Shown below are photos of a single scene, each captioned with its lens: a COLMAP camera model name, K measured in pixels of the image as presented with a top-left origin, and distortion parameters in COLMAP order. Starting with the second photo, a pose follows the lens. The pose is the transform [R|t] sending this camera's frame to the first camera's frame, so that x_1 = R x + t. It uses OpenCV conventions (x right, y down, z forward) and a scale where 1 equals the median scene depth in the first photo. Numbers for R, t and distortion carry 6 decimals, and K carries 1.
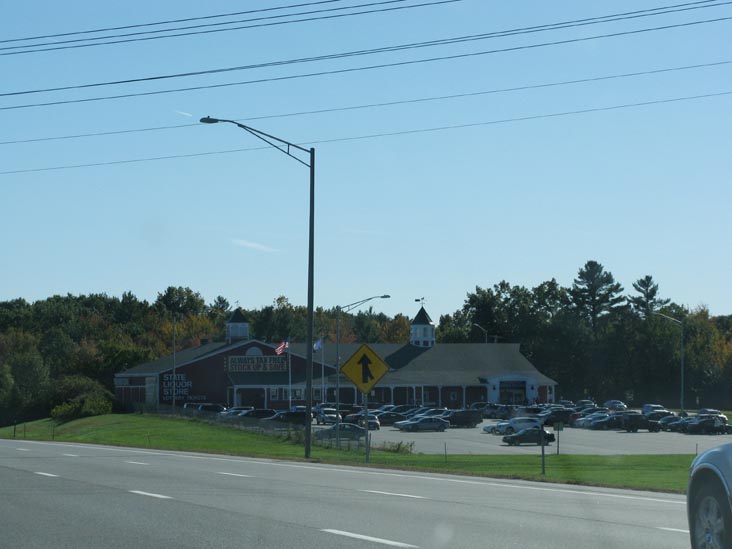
lens RADIAL K [[2168.7, 0, 366.0], [0, 2168.7, 274.5], [0, 0, 1]] dist [0.090542, 0.291114]
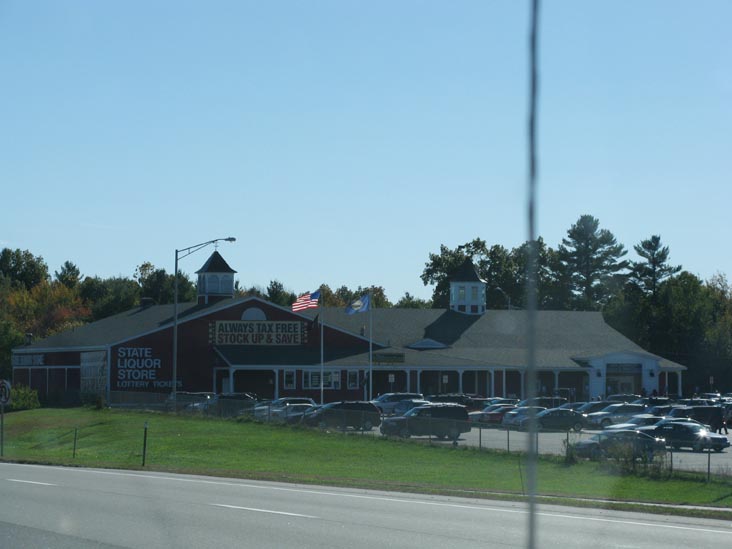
lens RADIAL K [[2168.7, 0, 366.0], [0, 2168.7, 274.5], [0, 0, 1]] dist [0.090542, 0.291114]
pose [[0.992962, 0.014752, 0.117513, -0.066024], [-0.014972, 0.999887, 0.000991, 0.015420], [-0.117485, -0.002743, 0.993071, 0.238629]]
